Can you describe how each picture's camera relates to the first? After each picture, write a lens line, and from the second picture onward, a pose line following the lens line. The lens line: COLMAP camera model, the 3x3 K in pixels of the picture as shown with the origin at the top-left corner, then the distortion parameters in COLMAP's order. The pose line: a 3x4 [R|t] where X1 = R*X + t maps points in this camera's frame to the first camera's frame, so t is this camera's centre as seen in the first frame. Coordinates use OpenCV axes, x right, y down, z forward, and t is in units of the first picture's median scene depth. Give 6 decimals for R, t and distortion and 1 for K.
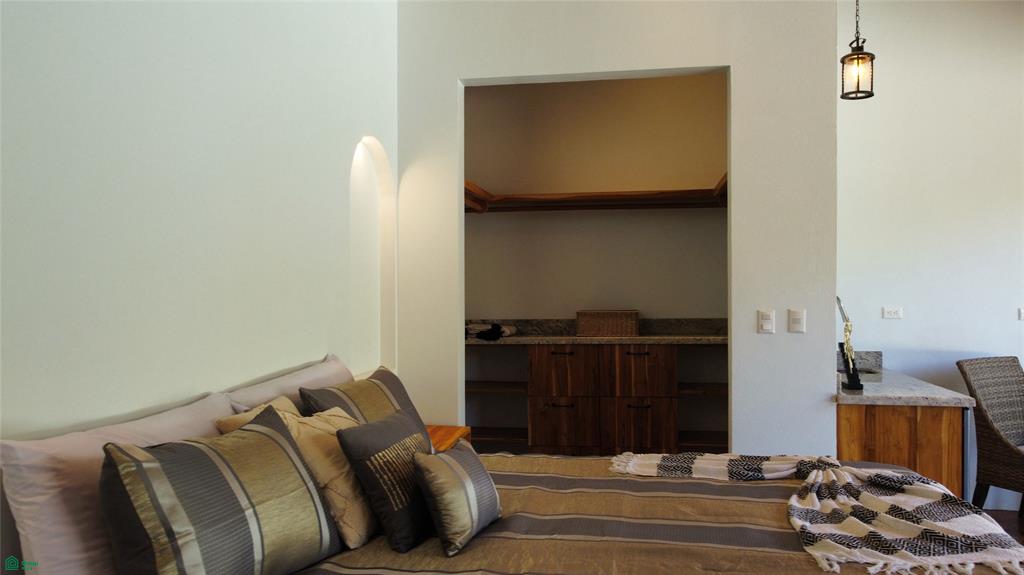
lens RADIAL K [[777.4, 0, 507.2], [0, 777.4, 287.3], [0, 0, 1]] dist [0.000940, -0.012398]
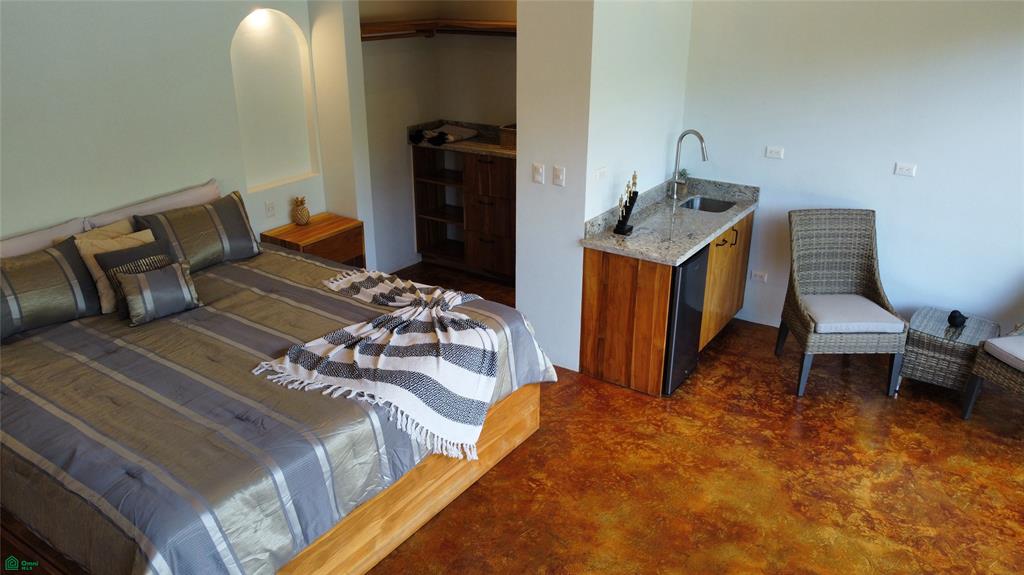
lens RADIAL K [[777.4, 0, 507.2], [0, 777.4, 287.3], [0, 0, 1]] dist [0.000940, -0.012398]
pose [[0.911382, 0.156863, -0.380496, 0.790739], [-0.003562, 0.927489, 0.373834, -0.250231], [0.411547, -0.339350, 0.845855, -0.120544]]
